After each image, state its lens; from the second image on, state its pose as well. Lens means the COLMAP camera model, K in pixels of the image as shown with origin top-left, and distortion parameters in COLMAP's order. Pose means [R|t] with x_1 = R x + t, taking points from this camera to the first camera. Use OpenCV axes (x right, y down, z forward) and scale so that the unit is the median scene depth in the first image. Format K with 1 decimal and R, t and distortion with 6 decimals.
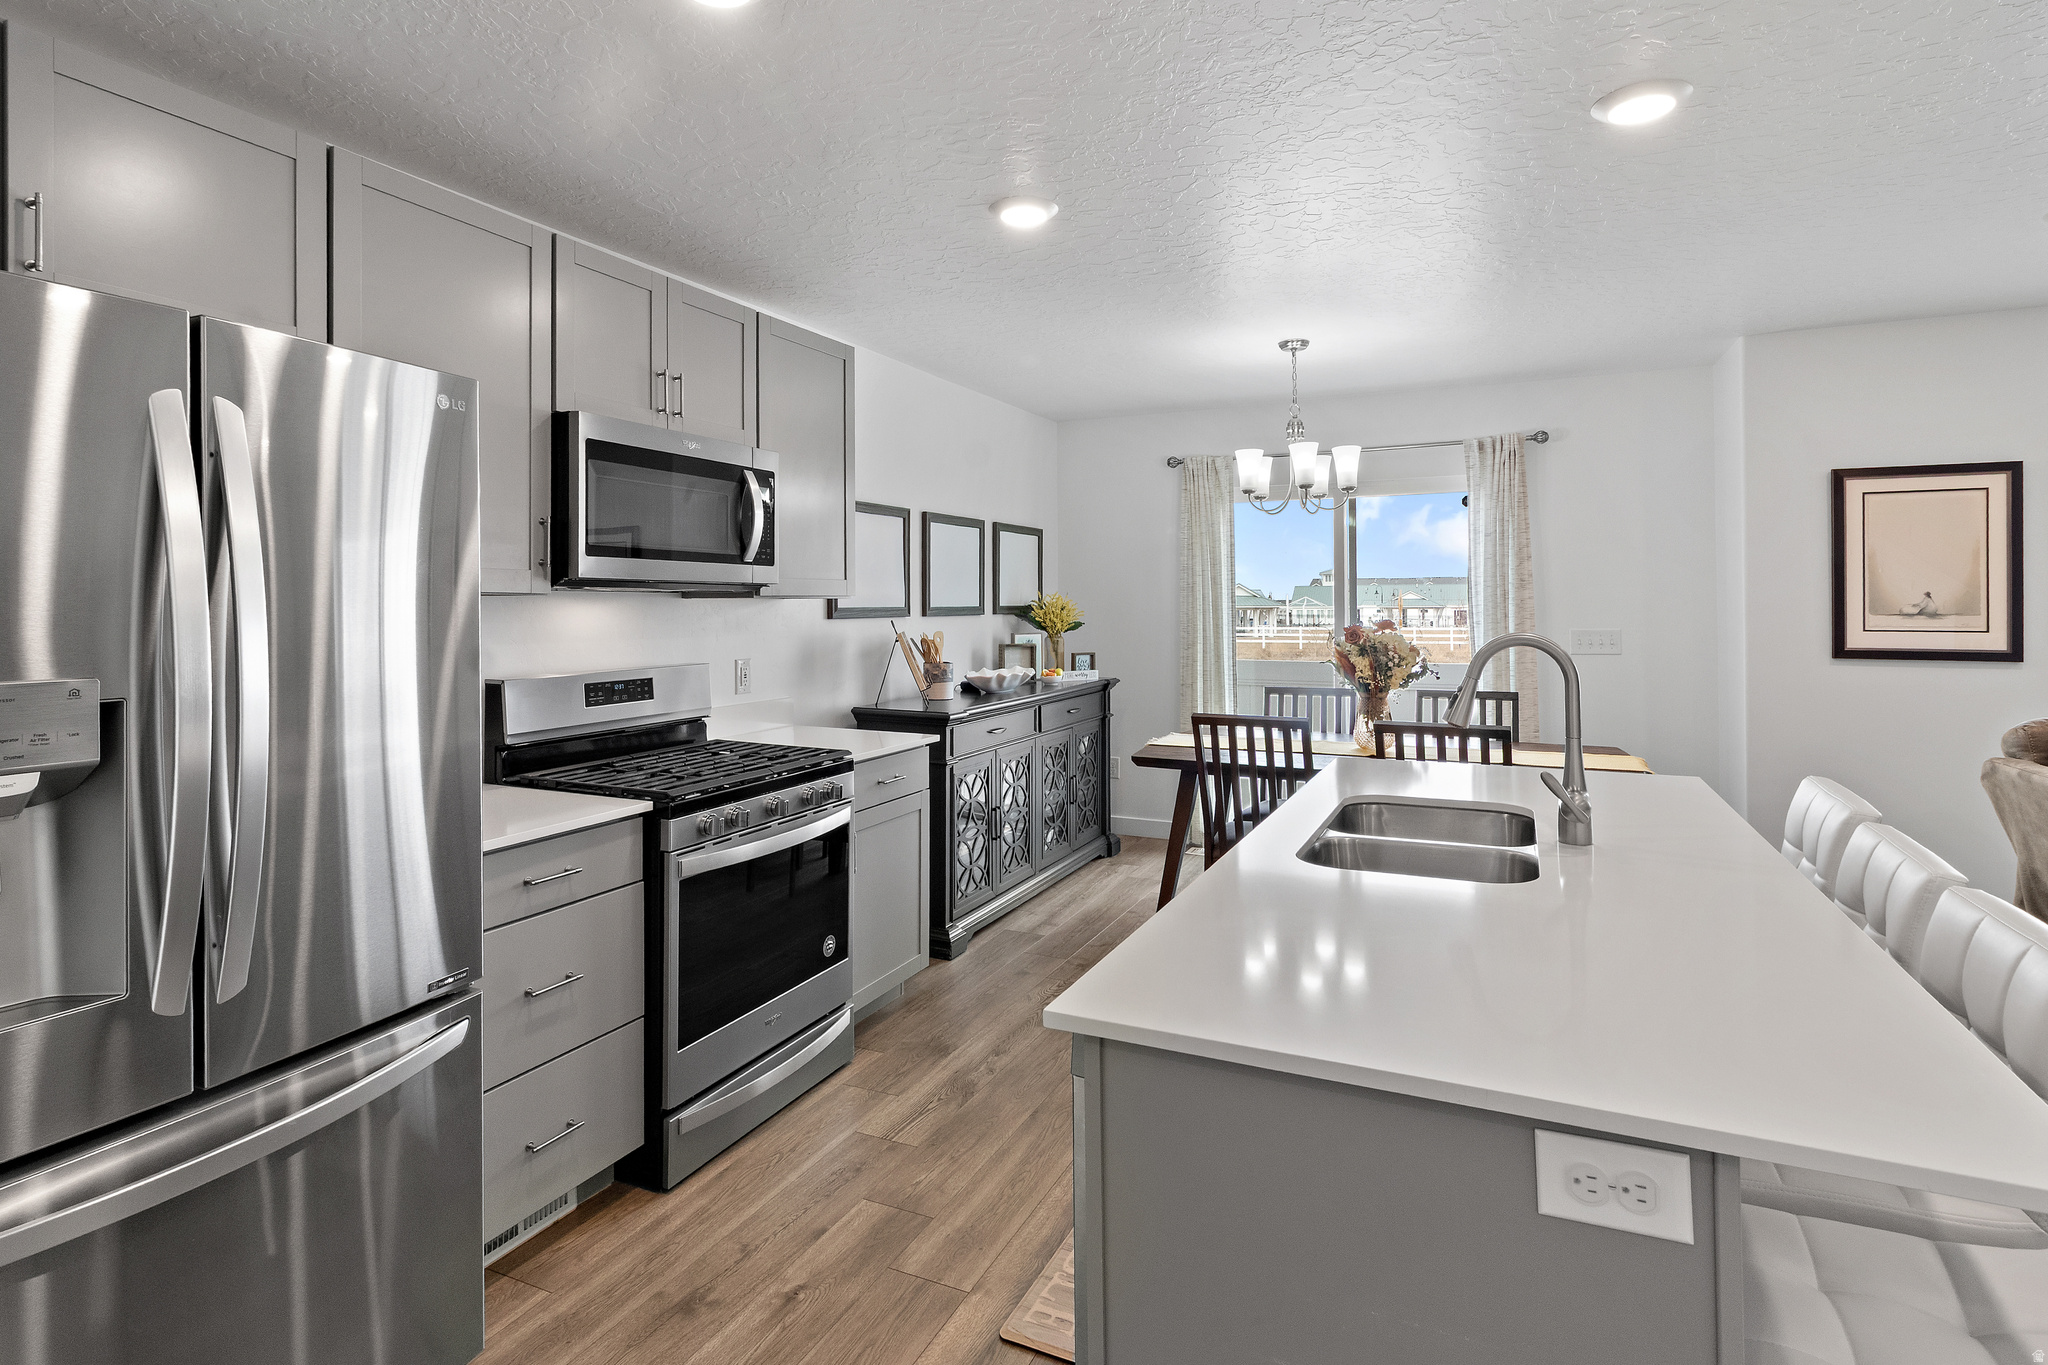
lens RADIAL K [[1001.3, 0, 1025.1], [0, 1001.3, 590.1], [0, 0, 1]] dist [-0.000947, -0.001496]
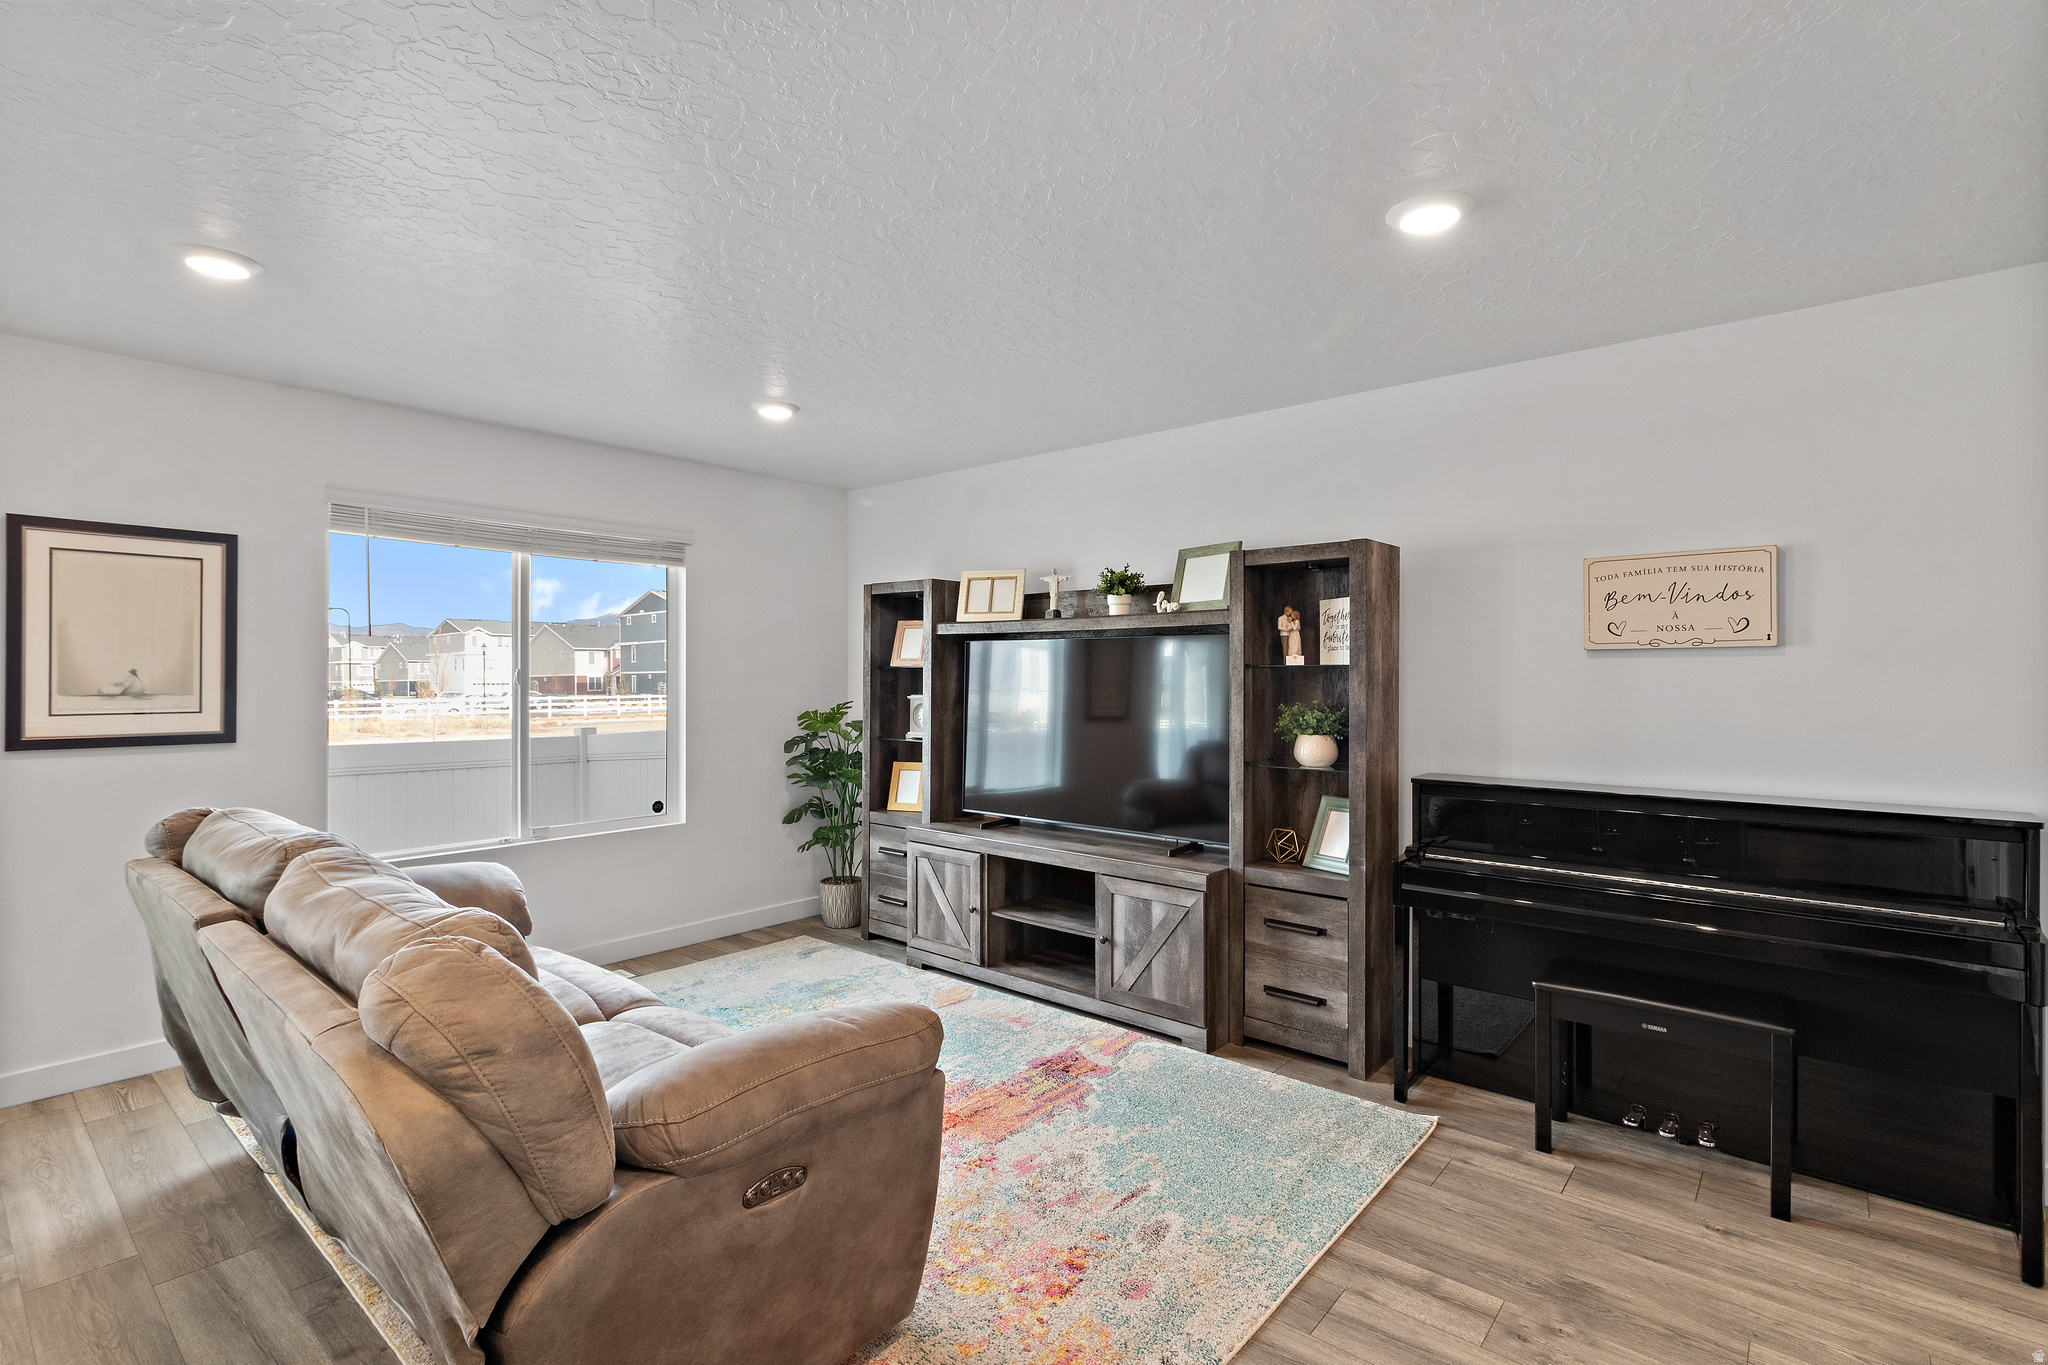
lens RADIAL K [[956.2, 0, 1023.0], [0, 956.2, 677.2], [0, 0, 1]] dist [-0.000624, 0.001152]
pose [[0.254877, 0.001739, 0.966972, 0.279505], [-0.011815, 0.999929, 0.001316, -0.001486], [-0.966901, -0.011760, 0.254879, 0.026162]]
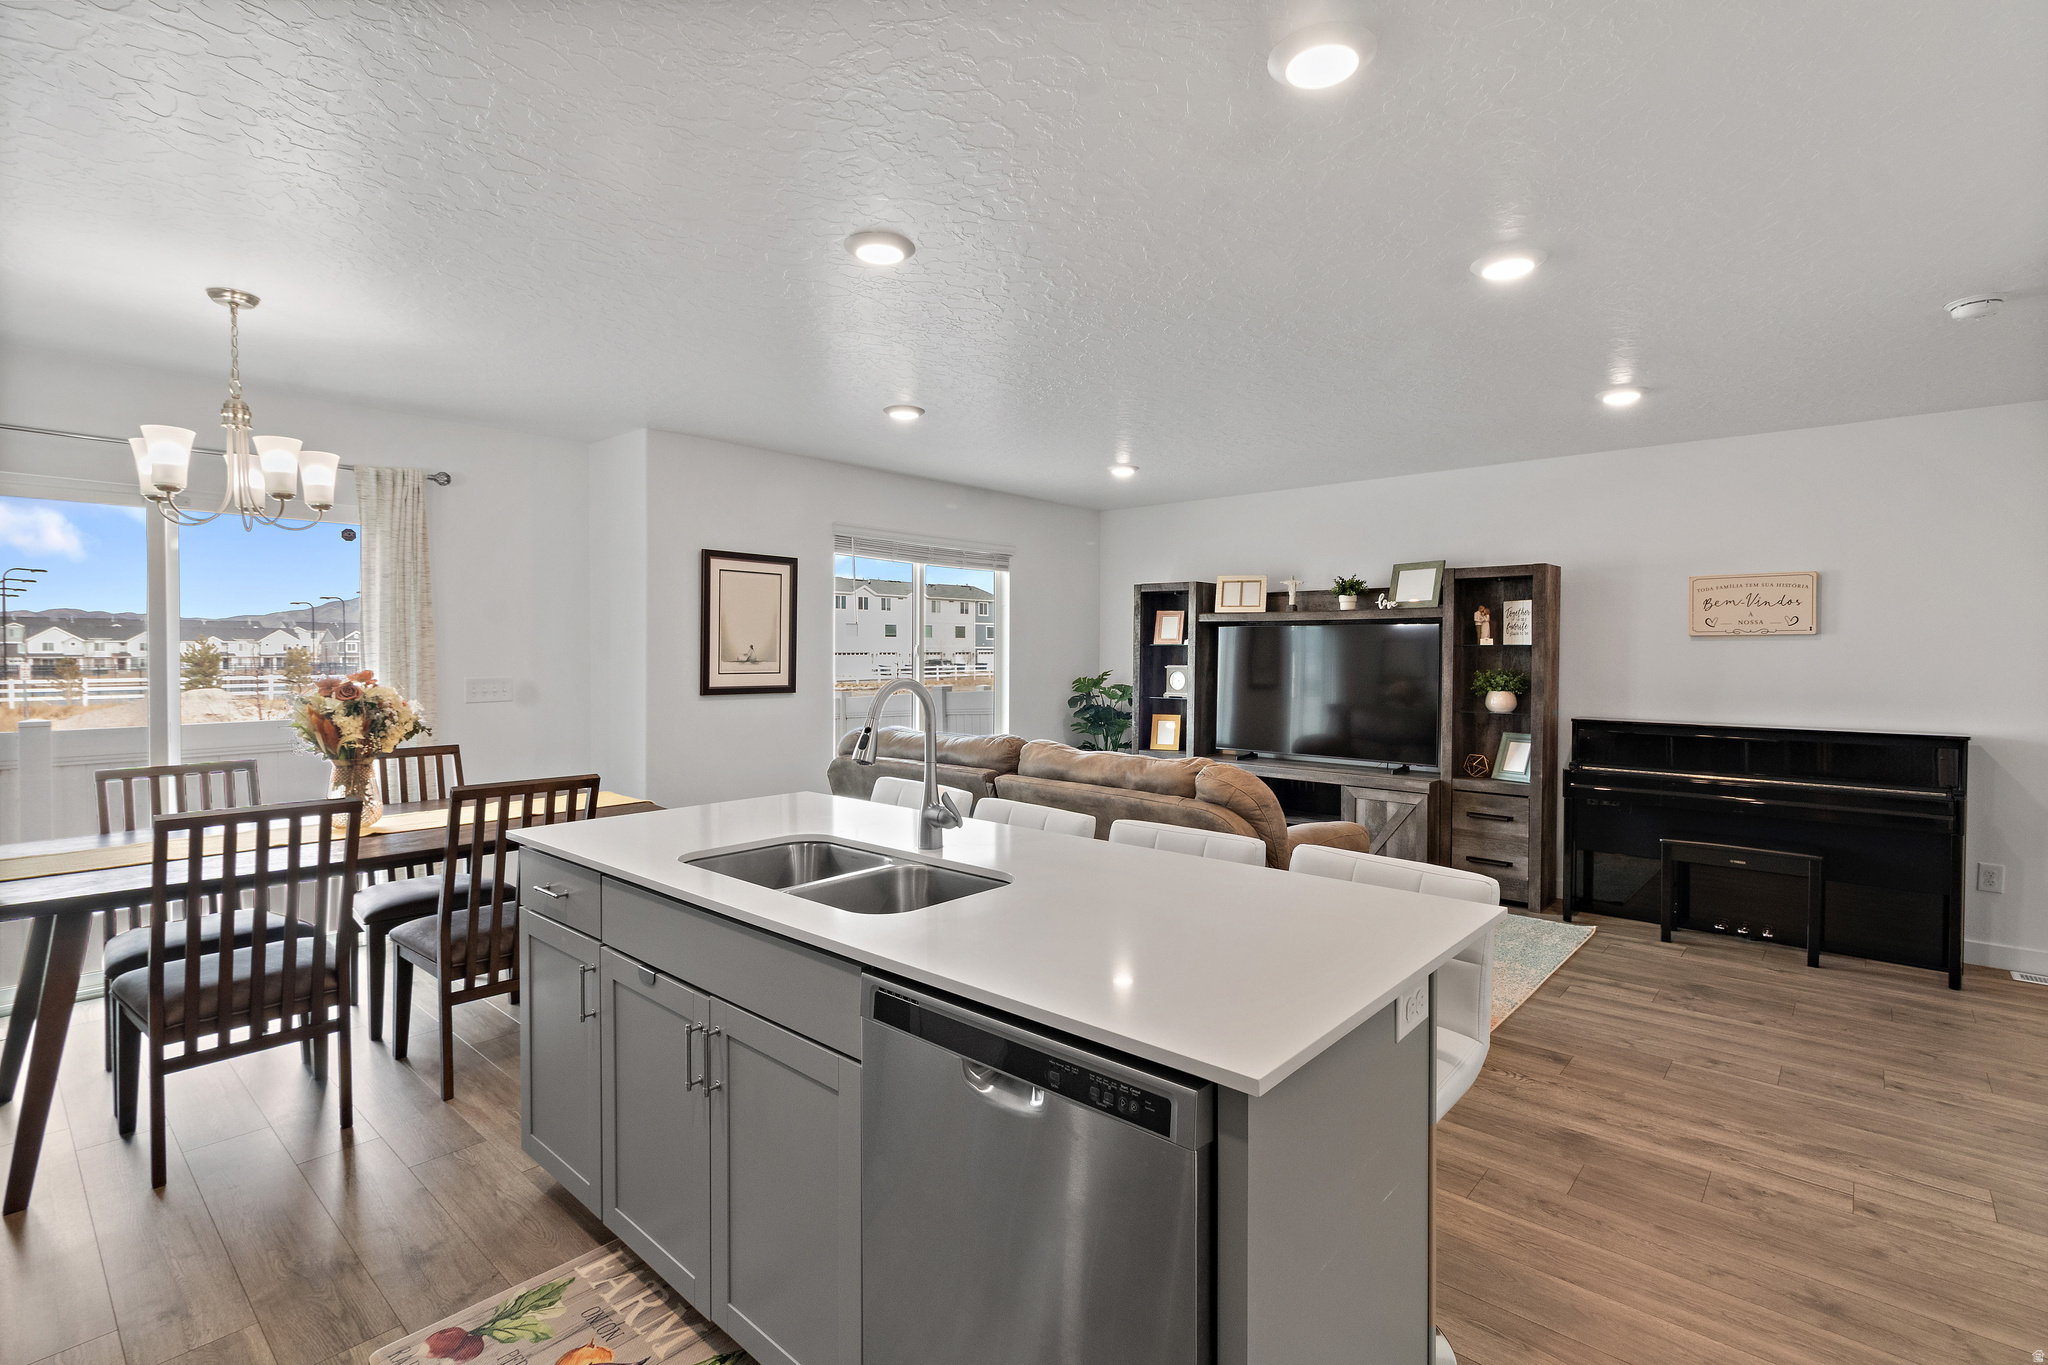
lens RADIAL K [[956.2, 0, 1019.6], [0, 956.2, 666.1], [0, 0, 1]] dist [-0.000624, 0.001152]
pose [[0.281184, -0.009506, 0.959607, -0.261920], [-0.015380, 0.999778, 0.014410, 0.006063], [-0.959531, -0.018811, 0.280975, 0.260163]]
